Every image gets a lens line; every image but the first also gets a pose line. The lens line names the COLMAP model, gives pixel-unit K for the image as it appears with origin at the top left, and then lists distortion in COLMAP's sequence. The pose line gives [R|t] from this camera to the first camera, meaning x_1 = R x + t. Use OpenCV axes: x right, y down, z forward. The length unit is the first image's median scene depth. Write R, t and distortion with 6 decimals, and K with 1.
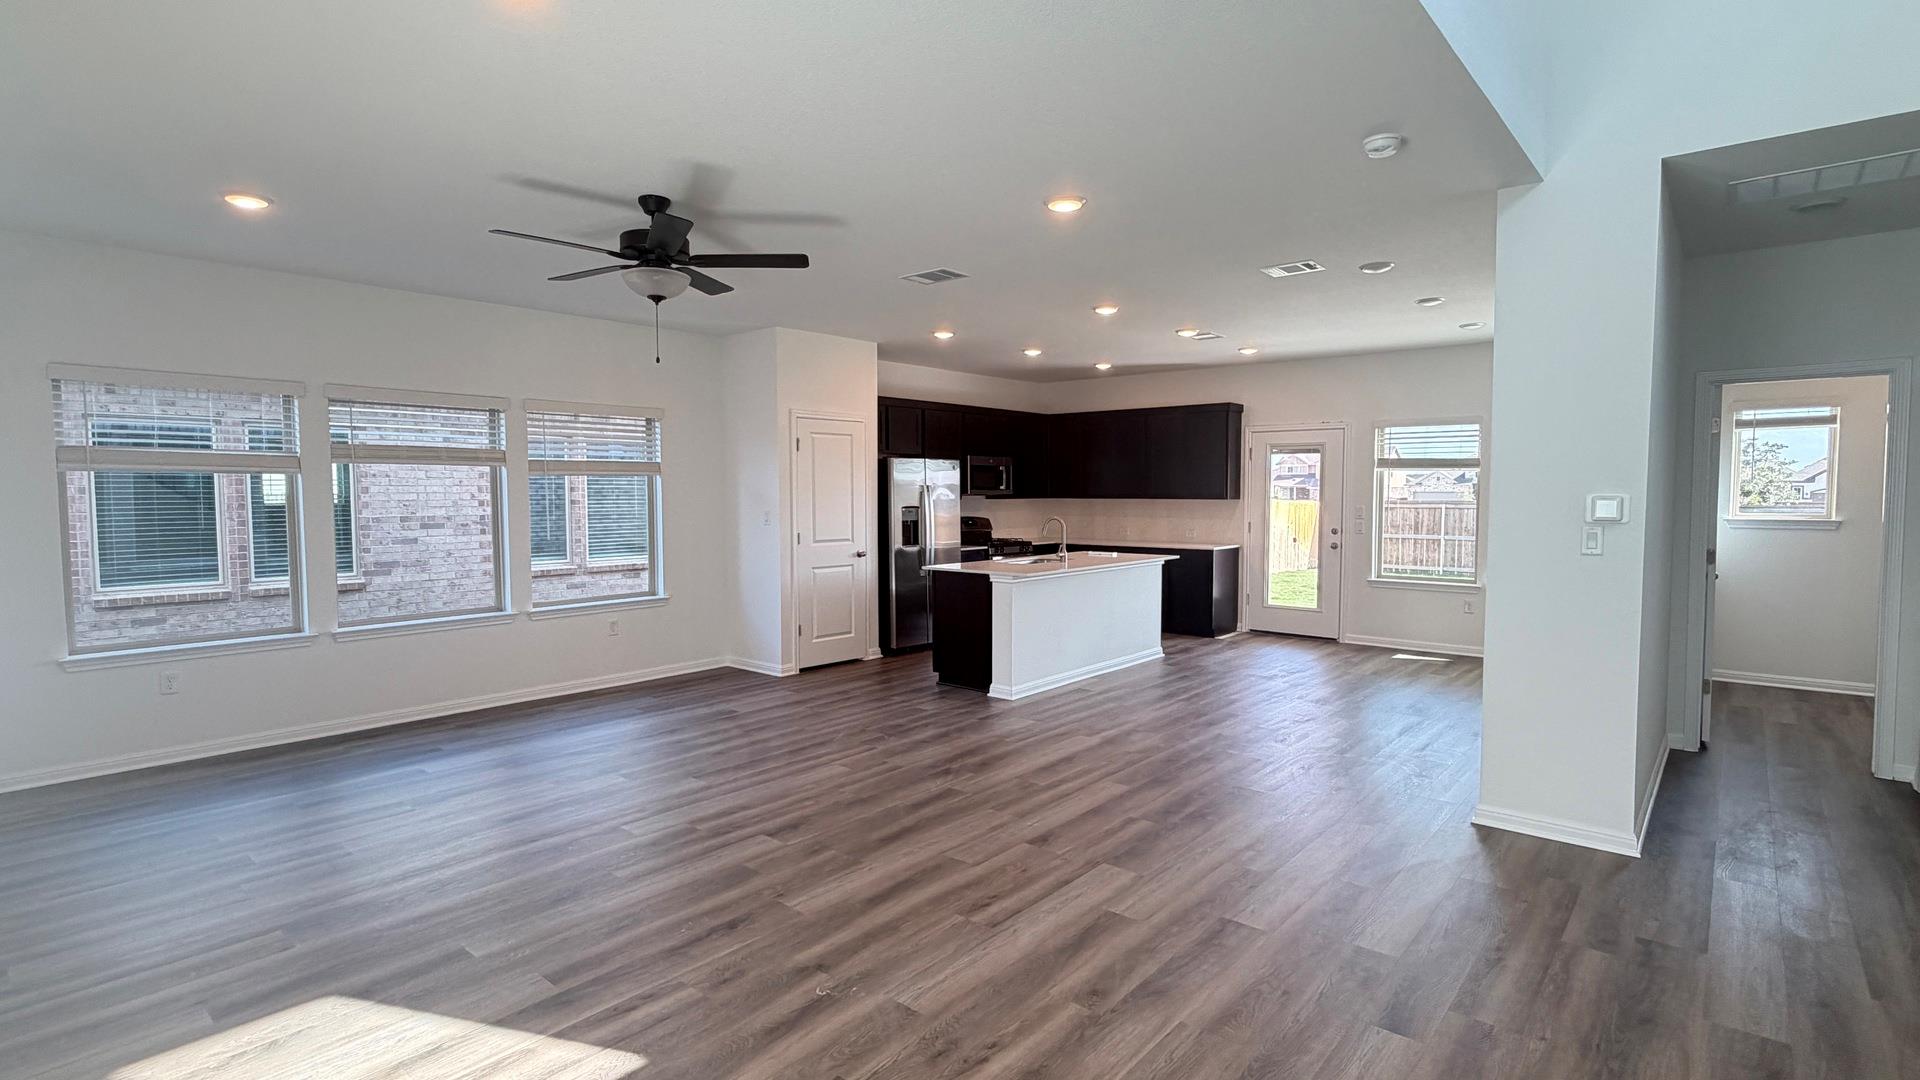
lens RADIAL K [[911.8, 0, 958.0], [0, 911.8, 535.7], [0, 0, 1]] dist [-0.001981, -0.000191]
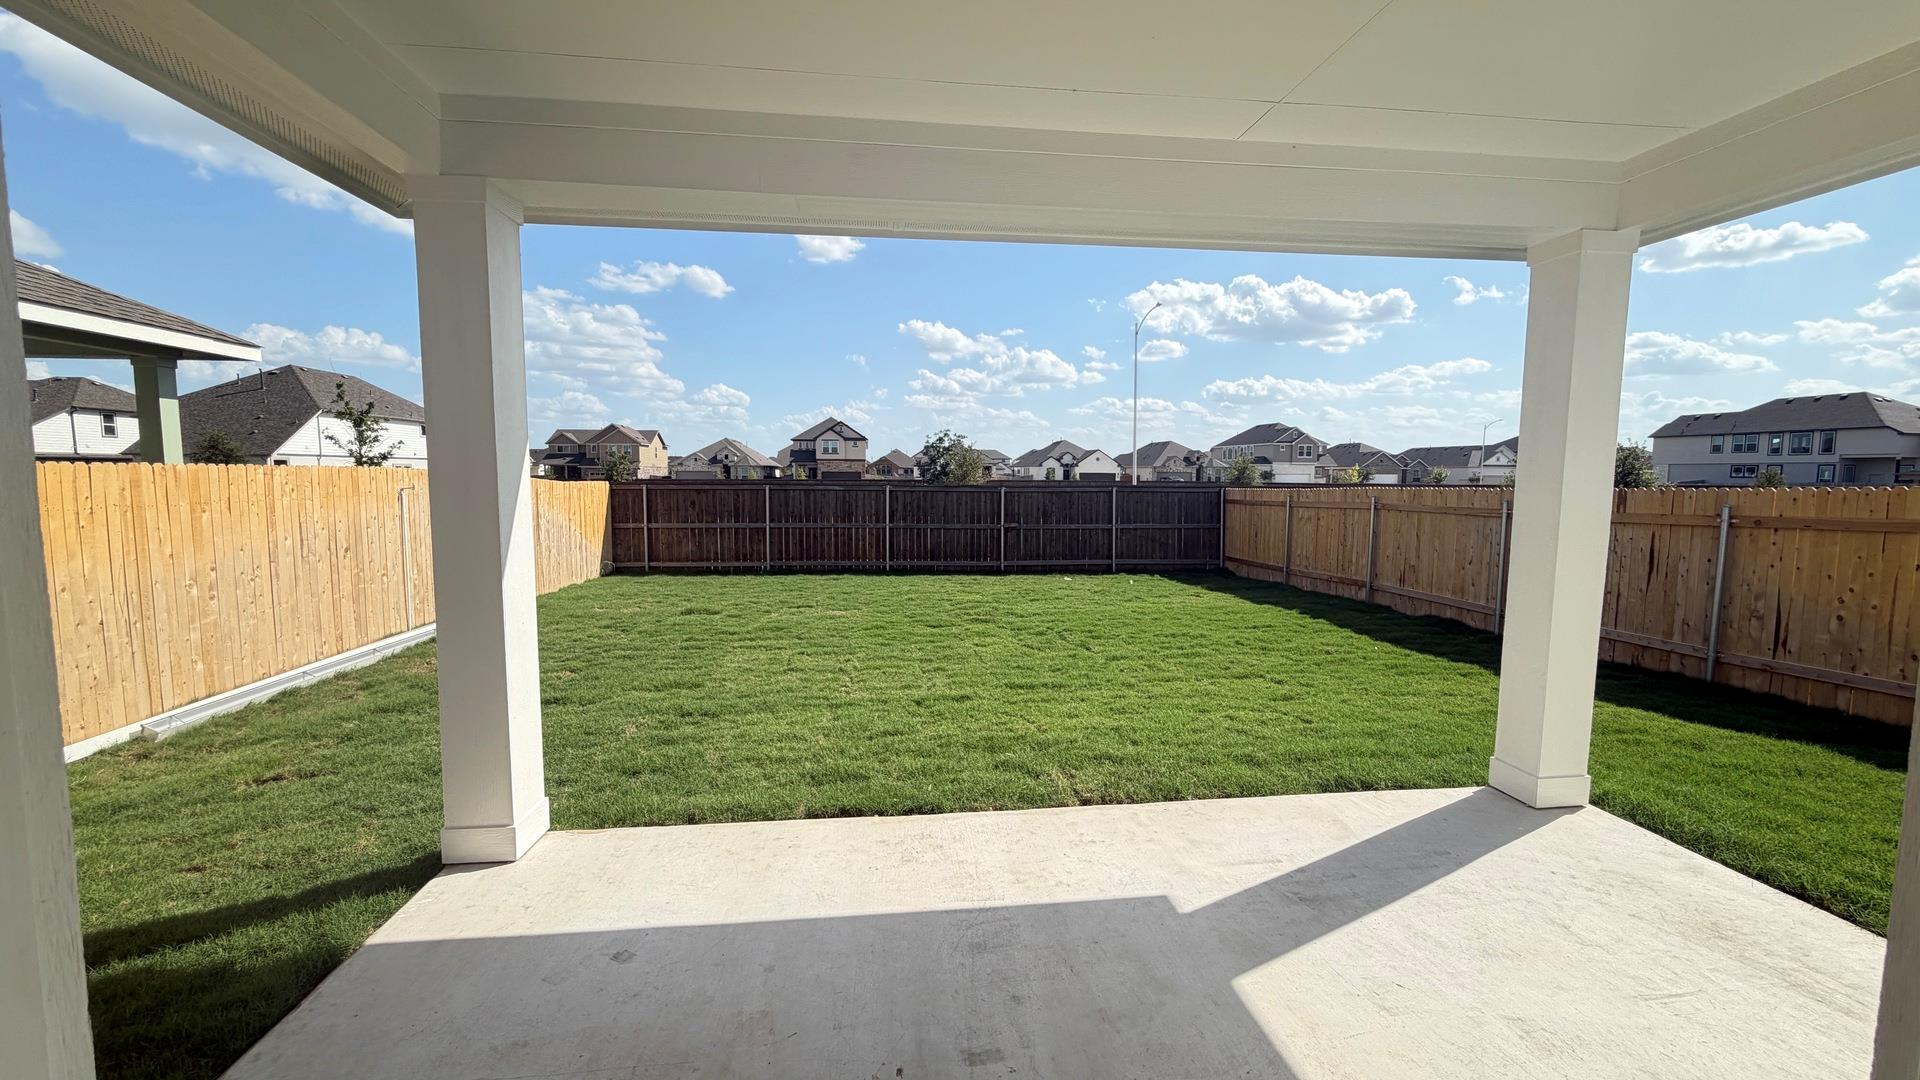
lens RADIAL K [[764.9, 0, 964.6], [0, 764.9, 541.2], [0, 0, 1]] dist [-0.001526, 0.001123]
pose [[0.670467, -0.062134, 0.739333, 0.345432], [0.030754, 0.997958, 0.055979, -0.042919], [-0.741302, -0.014794, 0.671009, 1.004777]]
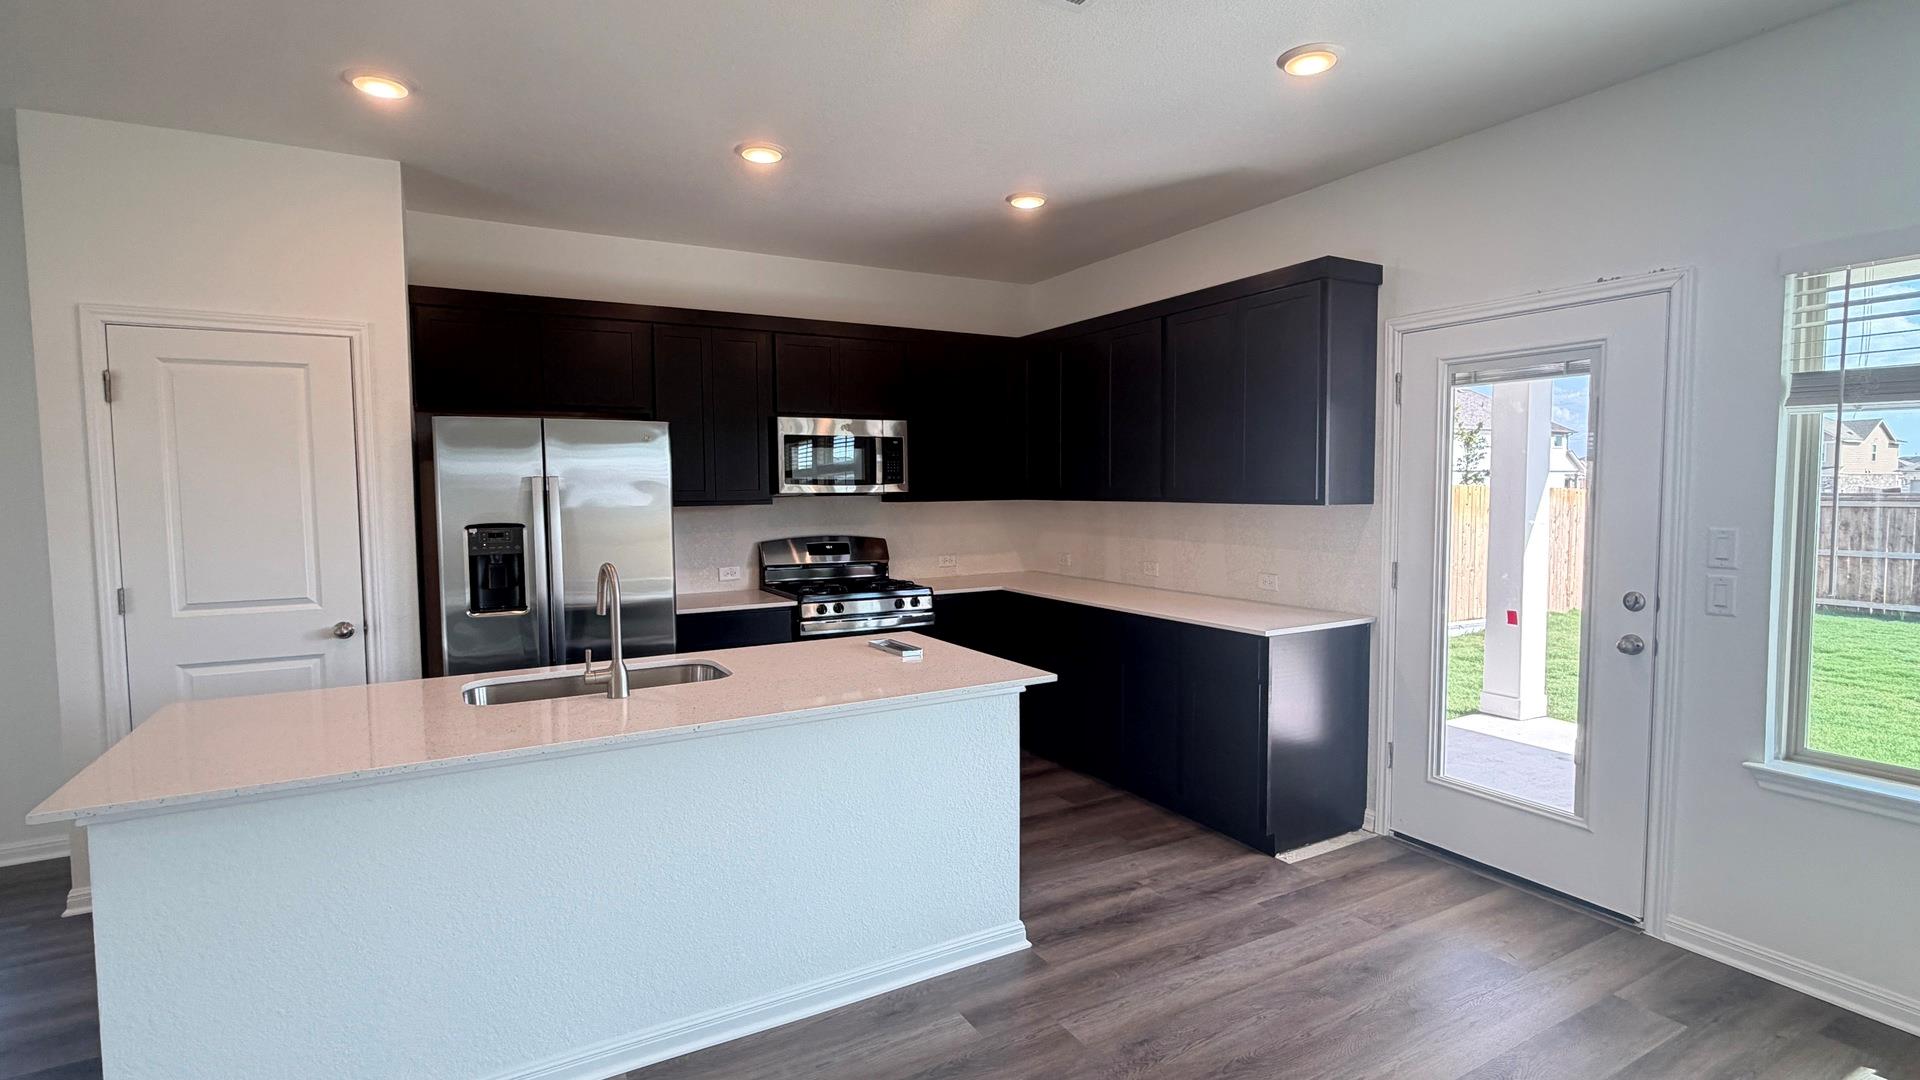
lens RADIAL K [[911.8, 0, 952.2], [0, 911.8, 540.9], [0, 0, 1]] dist [-0.001981, -0.000191]
pose [[0.940376, 0.012855, -0.339893, 0.283865], [-0.008973, 0.999875, 0.012990, -0.028787], [0.340017, -0.009166, 0.940375, 0.584788]]
